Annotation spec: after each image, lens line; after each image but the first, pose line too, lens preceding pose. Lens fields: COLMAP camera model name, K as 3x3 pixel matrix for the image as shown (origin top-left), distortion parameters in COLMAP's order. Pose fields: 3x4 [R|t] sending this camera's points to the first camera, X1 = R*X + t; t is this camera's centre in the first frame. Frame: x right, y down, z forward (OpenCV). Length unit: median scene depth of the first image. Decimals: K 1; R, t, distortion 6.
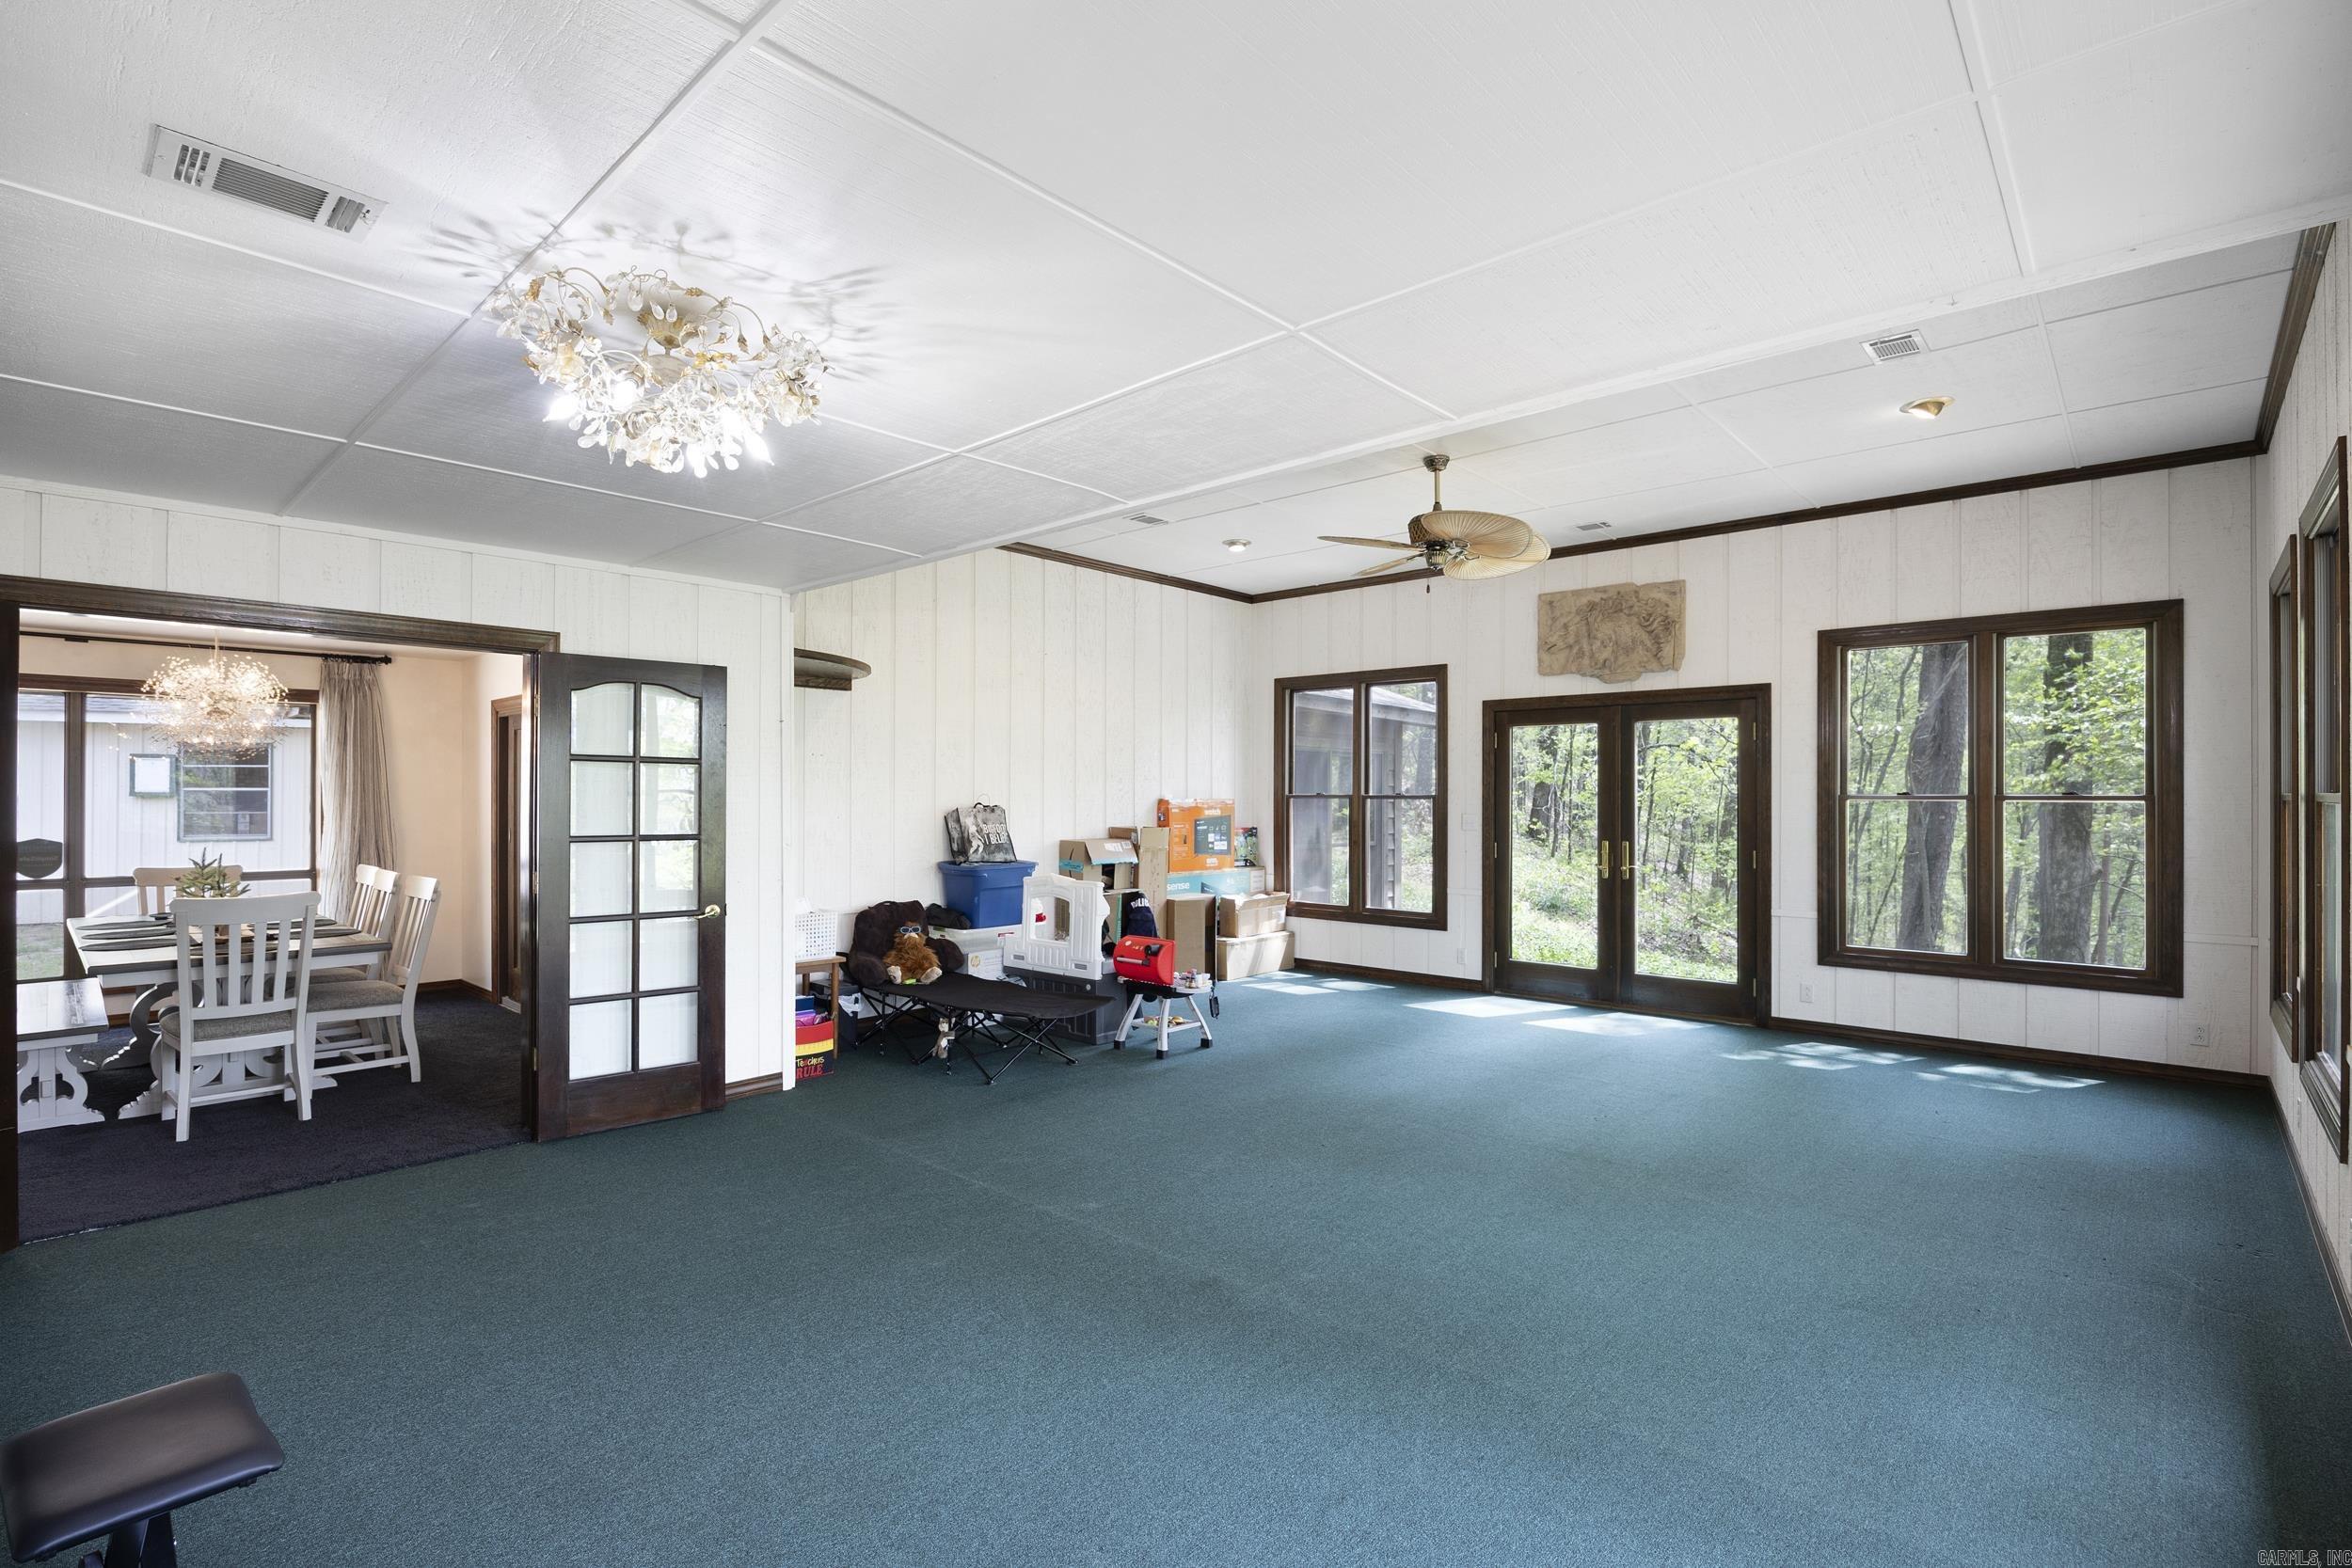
lens RADIAL K [[1066.2, 0, 1173.6], [0, 1066.2, 780.8], [0, 0, 1]] dist [-0.010515, -0.000080]
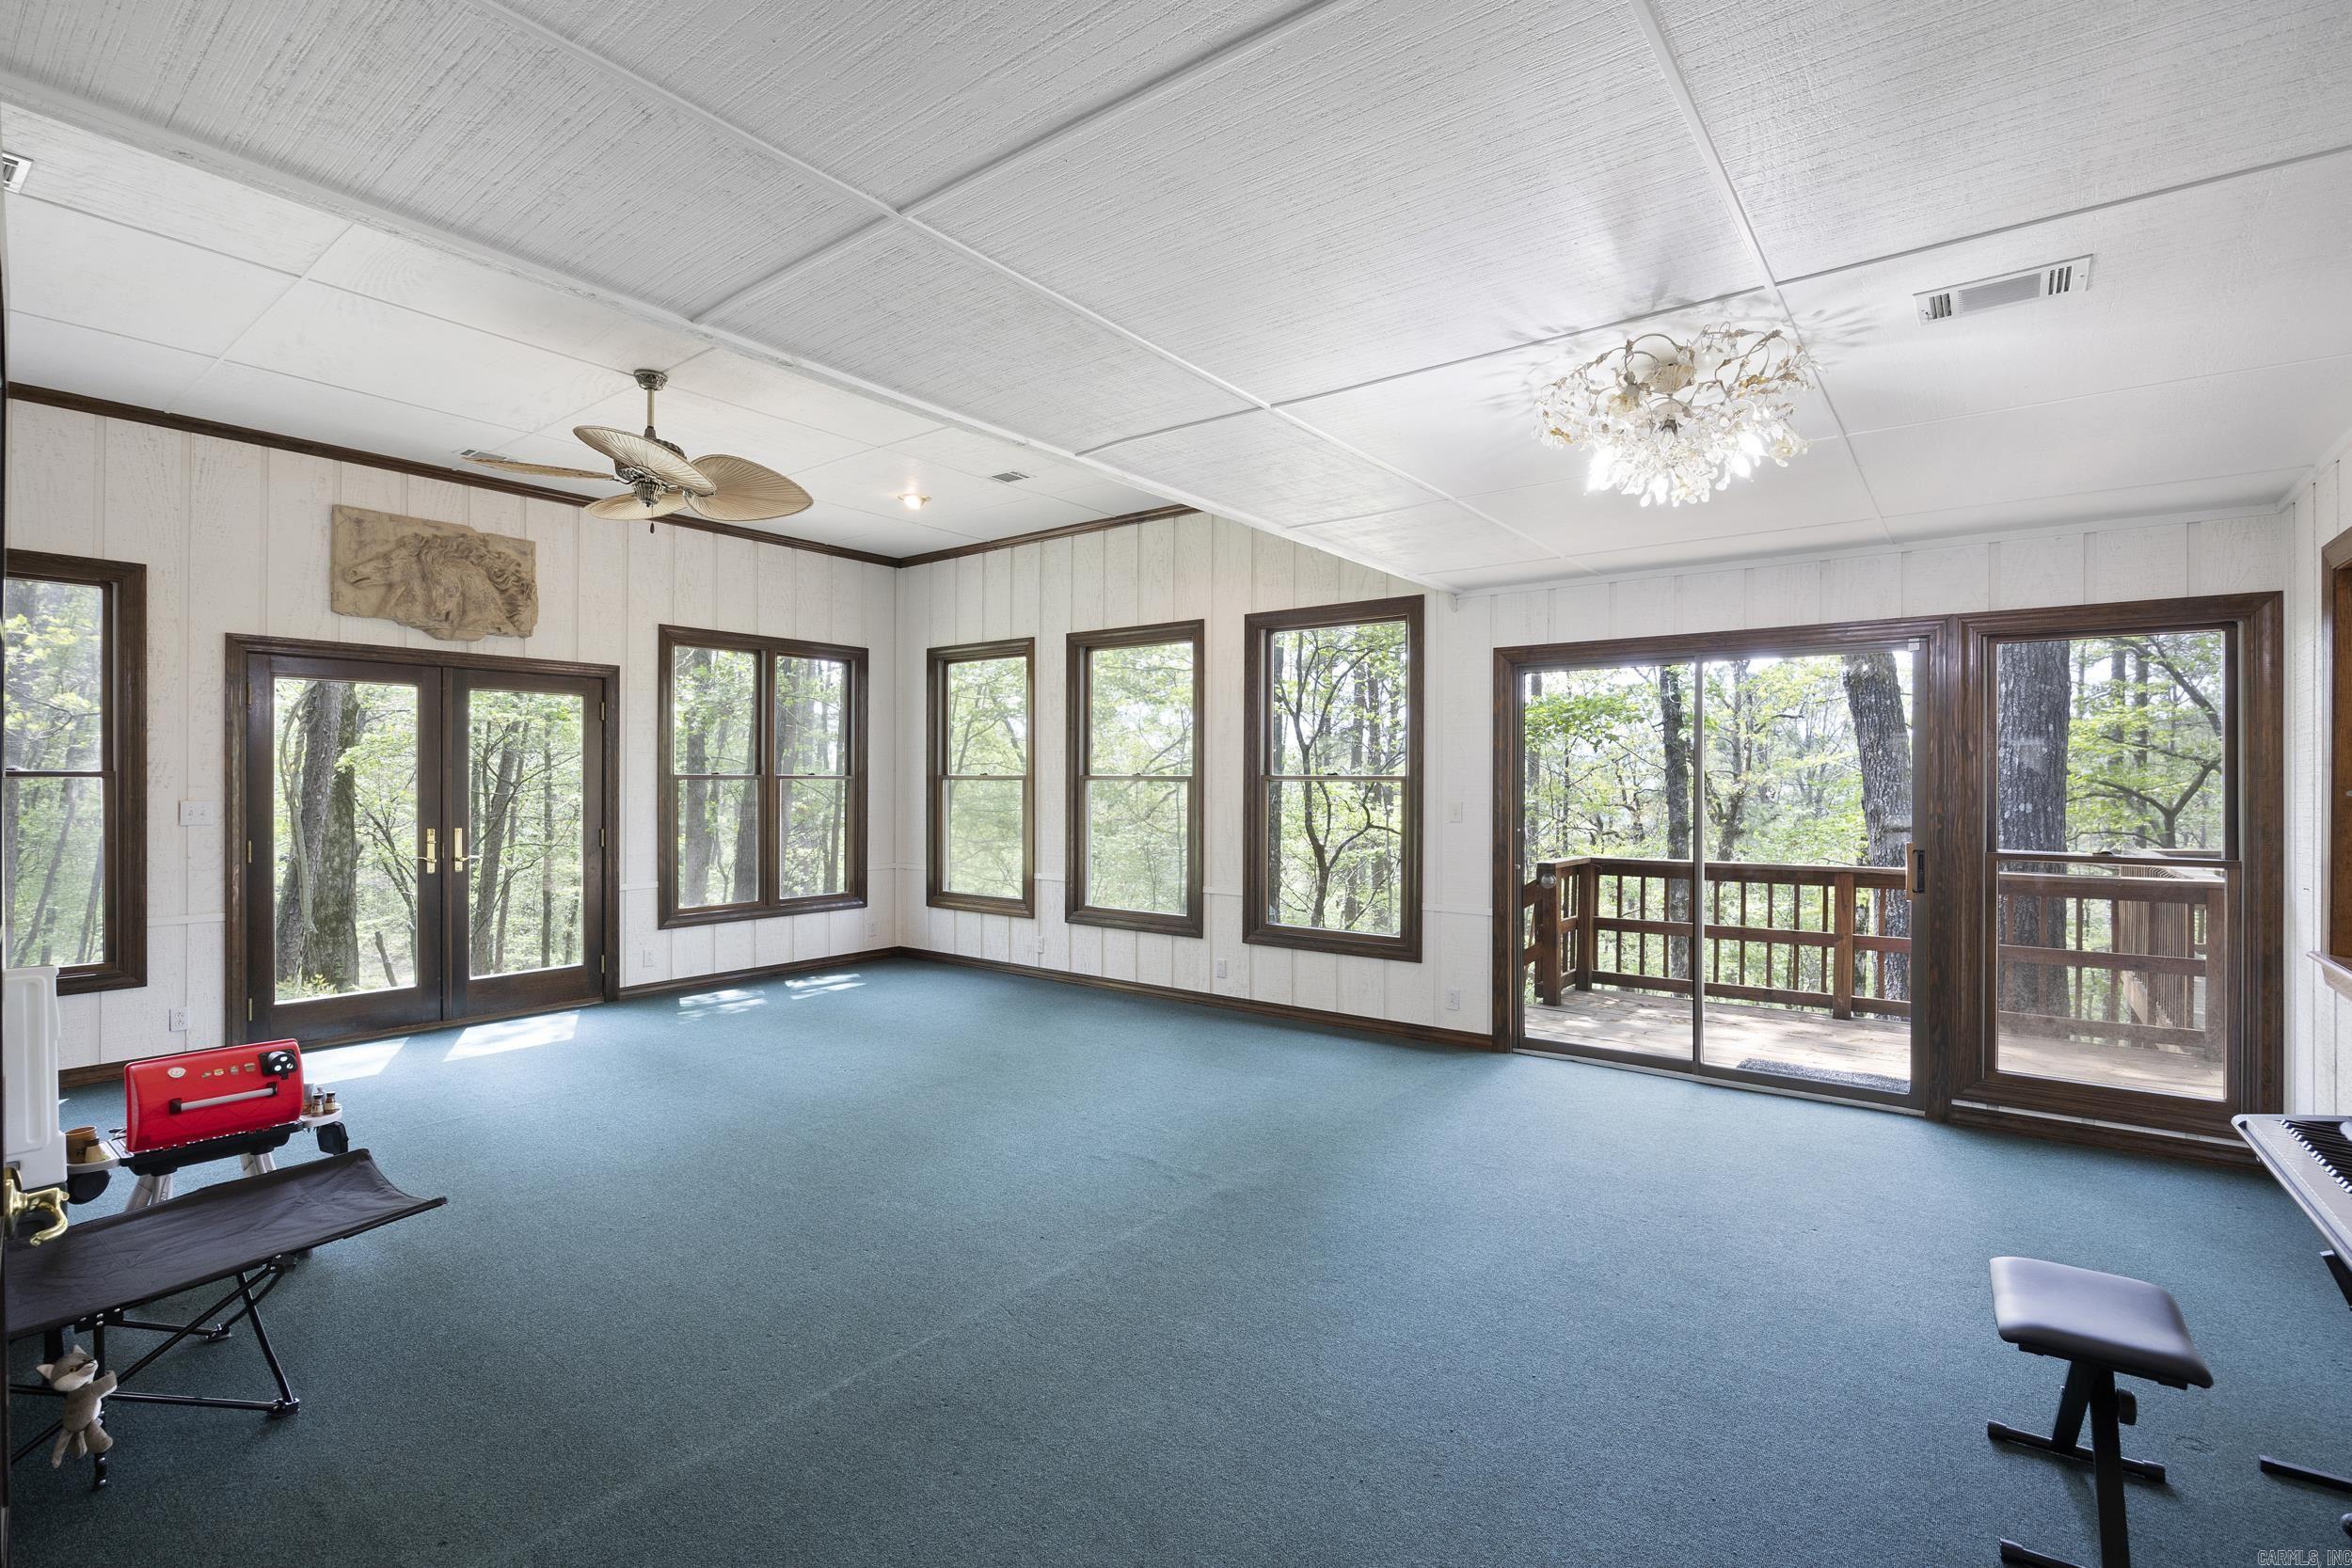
lens RADIAL K [[1098.8, 0, 1177.8], [0, 1098.8, 776.2], [0, 0, 1]] dist [-0.001081, -0.000093]
pose [[-0.085692, 0.000395, 0.996322, -0.537233], [-0.016829, 0.999857, -0.001844, 0.007645], [-0.996180, -0.016925, -0.085673, 0.537793]]
